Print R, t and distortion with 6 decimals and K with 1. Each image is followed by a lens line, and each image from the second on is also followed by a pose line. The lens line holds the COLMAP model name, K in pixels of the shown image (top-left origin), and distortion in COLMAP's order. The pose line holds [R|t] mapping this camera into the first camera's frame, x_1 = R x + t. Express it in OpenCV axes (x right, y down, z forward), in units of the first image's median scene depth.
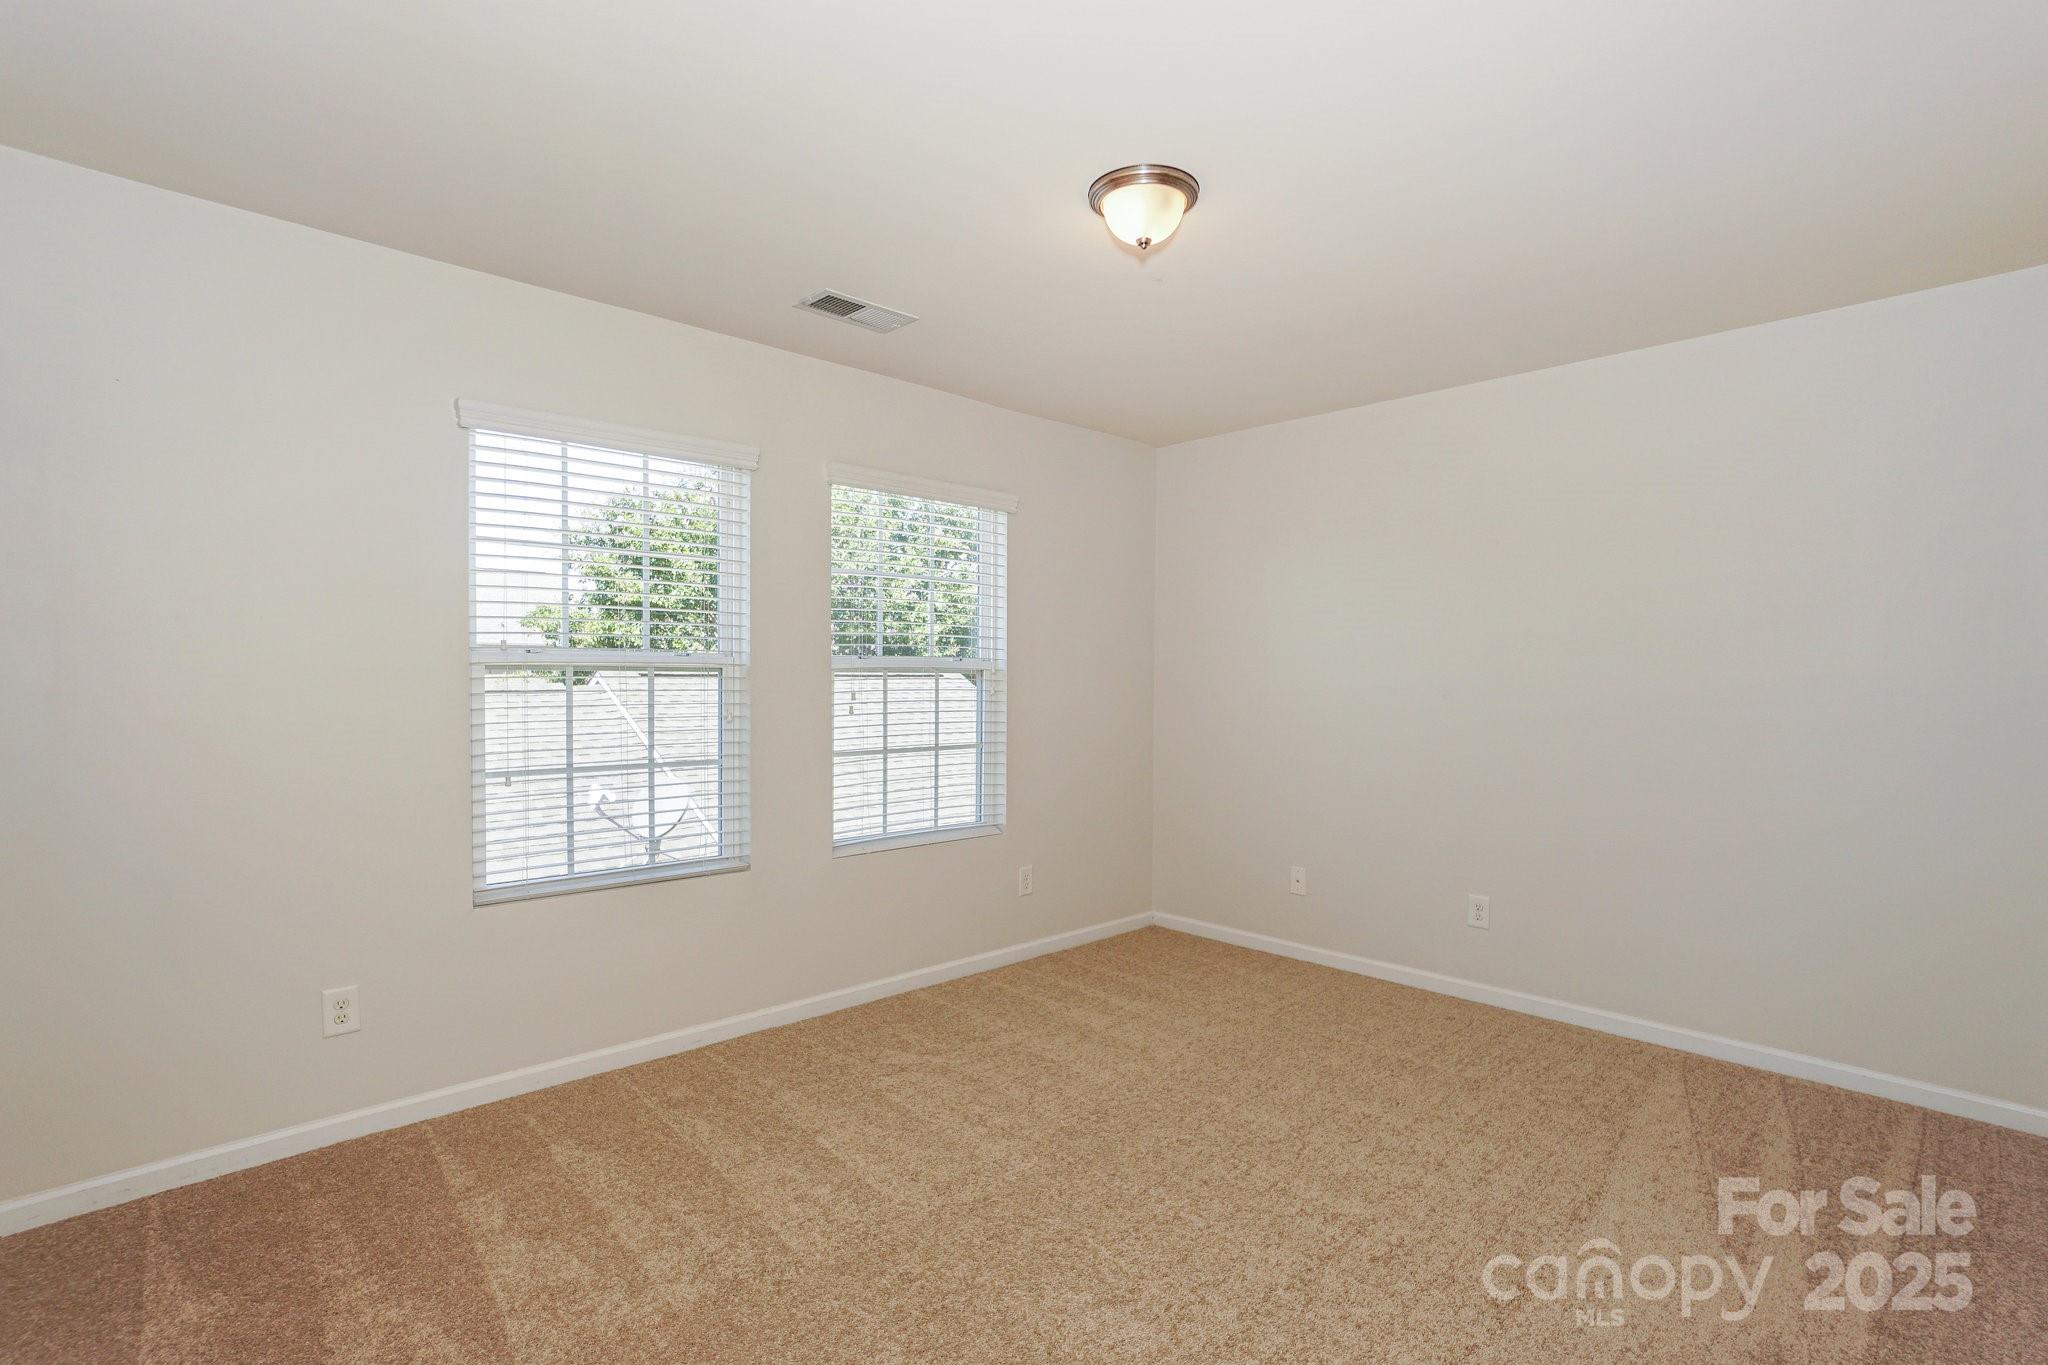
lens RADIAL K [[916.2, 0, 1024.0], [0, 916.2, 682.5], [0, 0, 1]] dist [-0.000347, -0.000042]
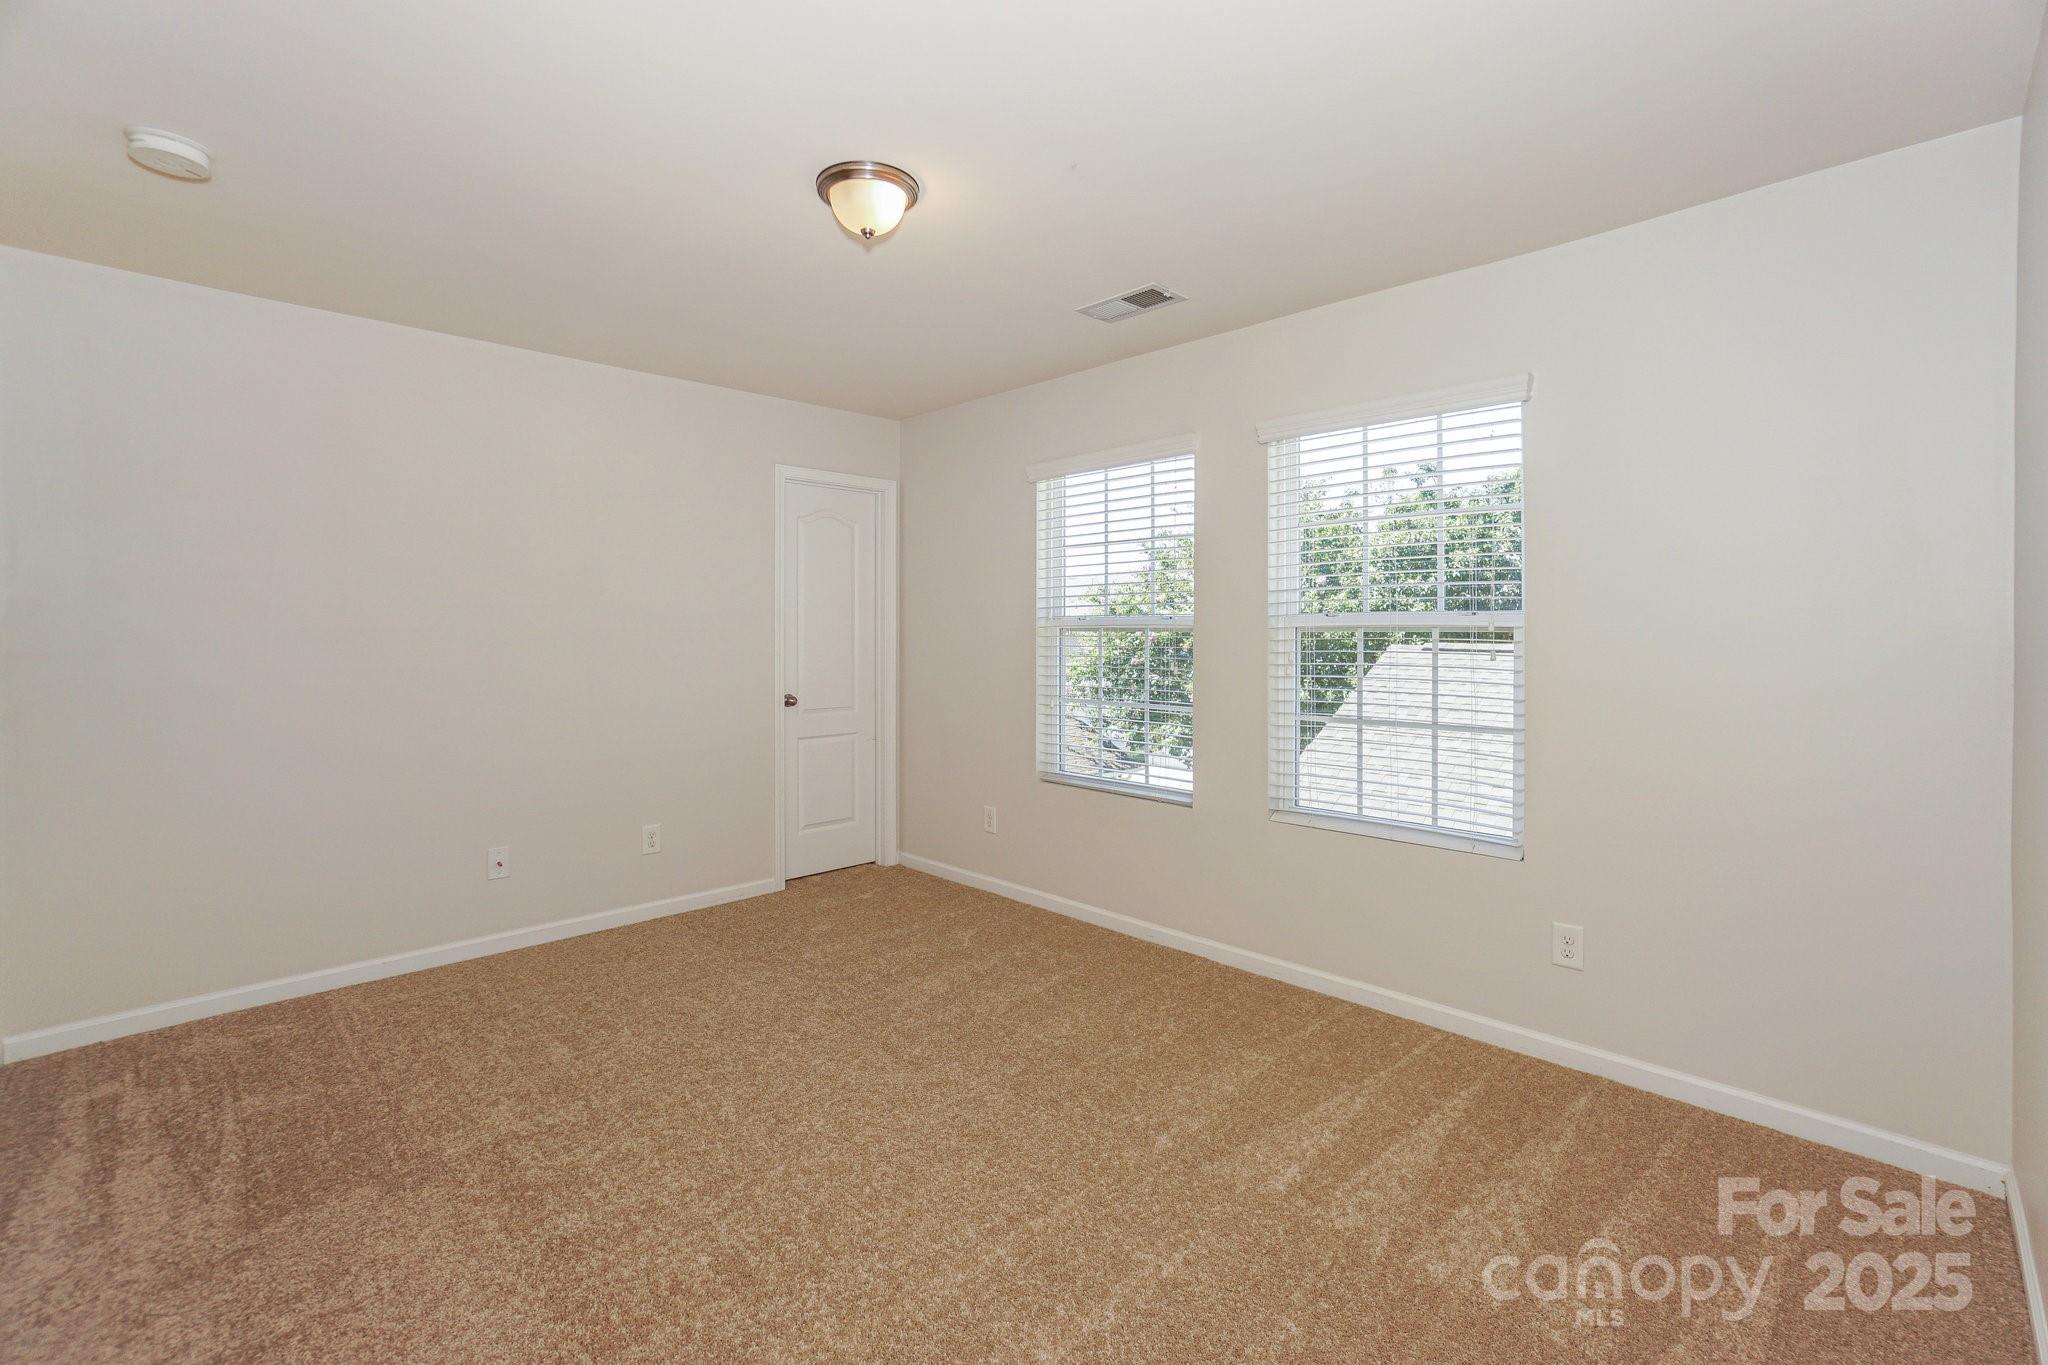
lens RADIAL K [[896.7, 0, 1019.4], [0, 896.7, 638.0], [0, 0, 1]] dist [0.033562, 0.000056]
pose [[0.077942, -0.002159, -0.996956, 0.659511], [-0.011307, 0.999931, -0.003049, 0.001828], [0.996894, 0.011510, 0.077913, 0.587462]]
